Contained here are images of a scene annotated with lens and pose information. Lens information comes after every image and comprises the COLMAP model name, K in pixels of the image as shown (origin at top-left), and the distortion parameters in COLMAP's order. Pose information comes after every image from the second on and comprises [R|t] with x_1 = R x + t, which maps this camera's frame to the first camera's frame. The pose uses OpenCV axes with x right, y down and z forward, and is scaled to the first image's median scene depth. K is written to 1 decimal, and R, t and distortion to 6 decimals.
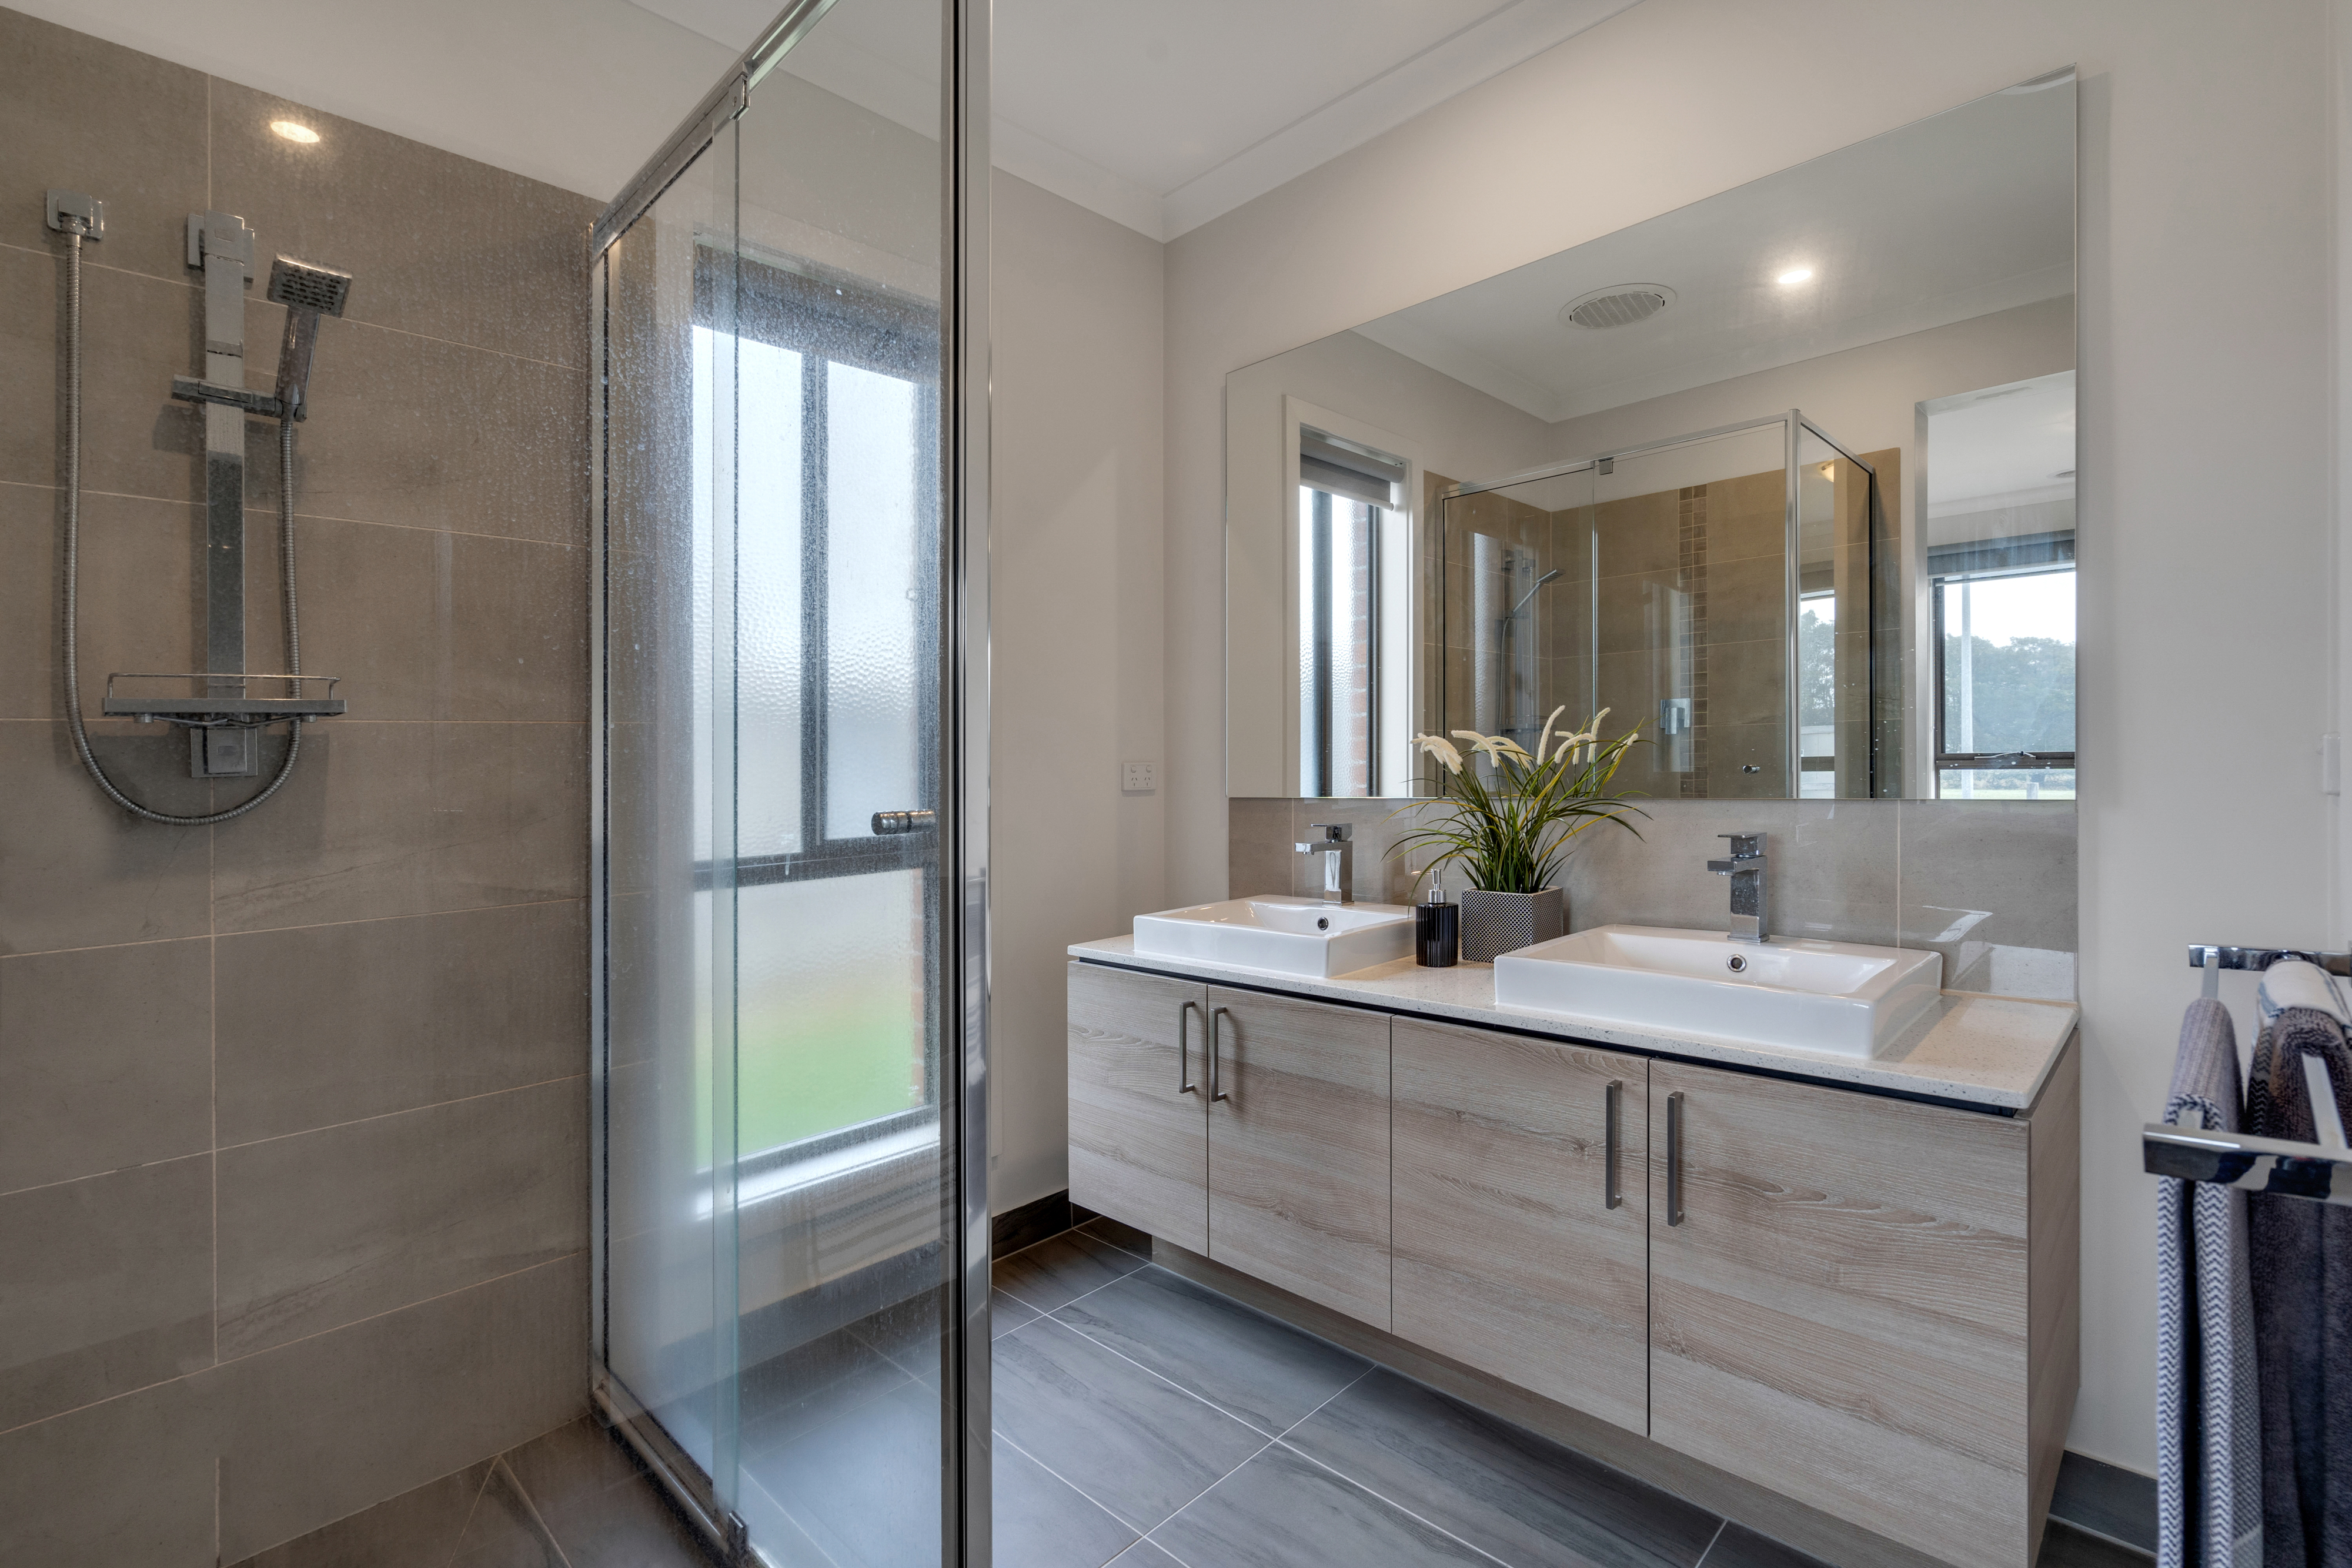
lens RADIAL K [[1072.3, 0, 1176.0], [0, 1072.3, 784.0], [0, 0, 1]] dist [-0.000467, 0.000021]
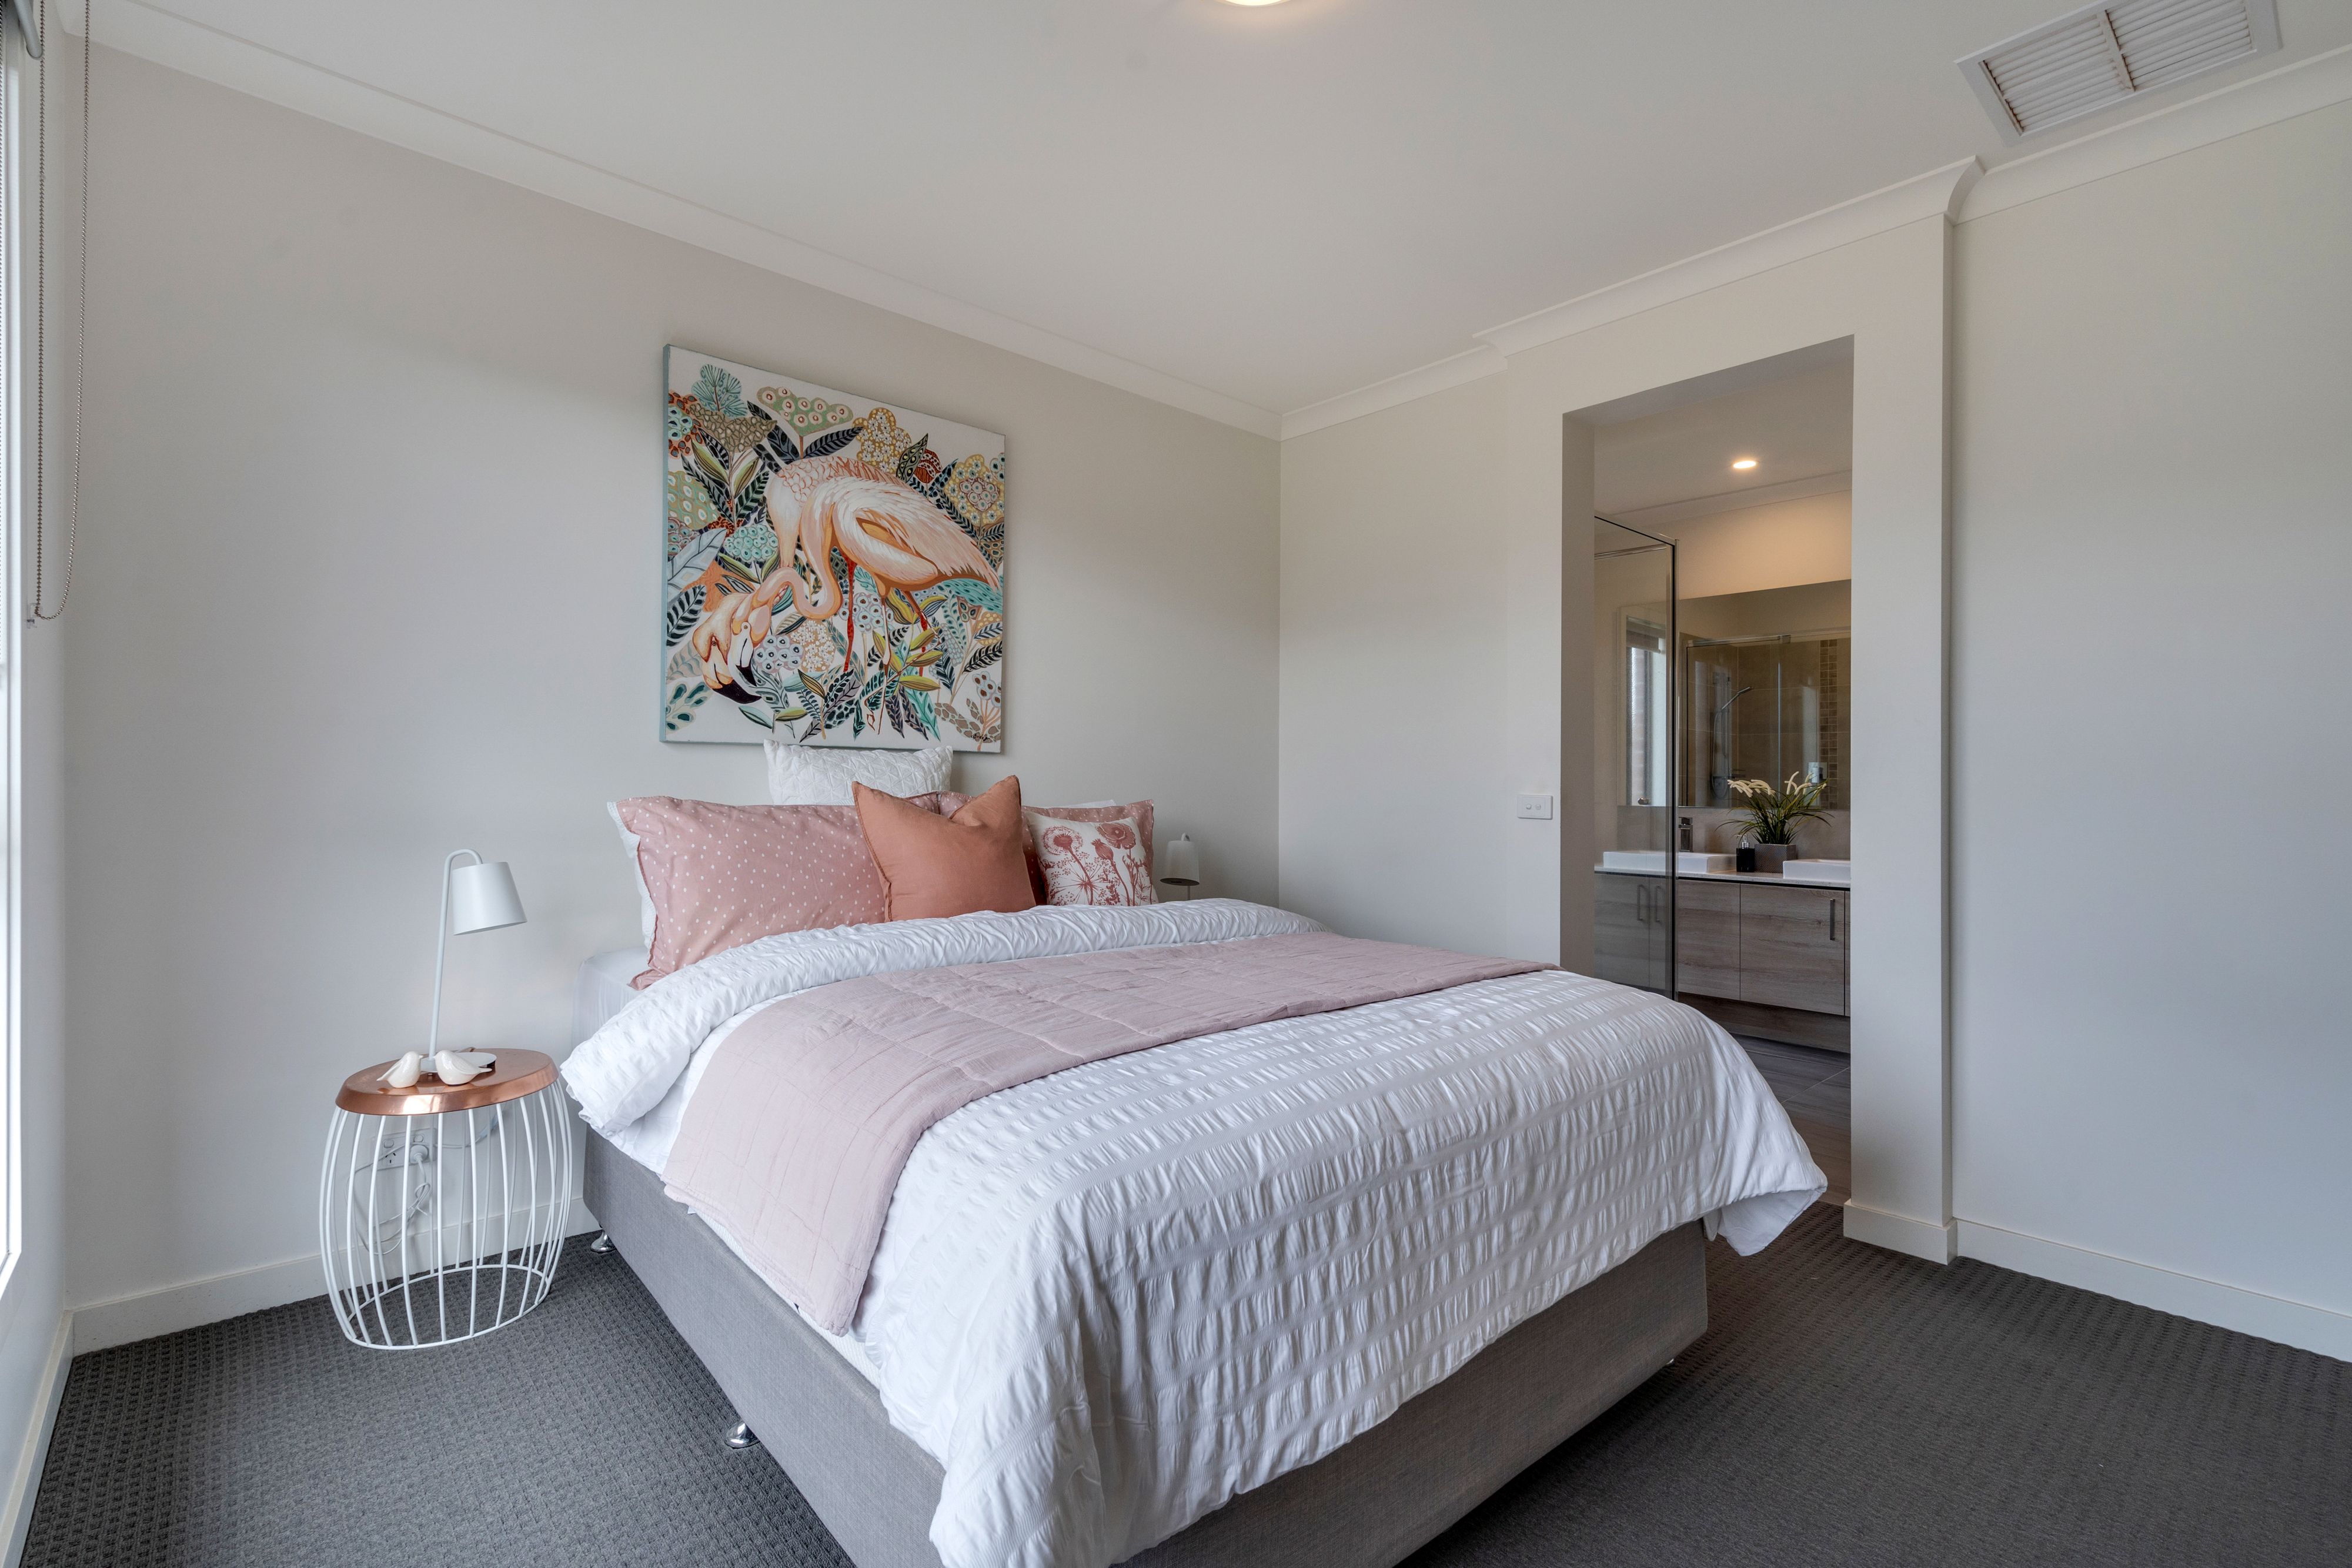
lens RADIAL K [[1072.3, 0, 1176.0], [0, 1072.3, 784.0], [0, 0, 1]] dist [-0.000467, 0.000021]
pose [[0.998141, 0.030654, -0.052672, -0.920863], [-0.032235, 0.999047, -0.029432, 0.075678], [0.051719, 0.031075, 0.998178, -1.512054]]
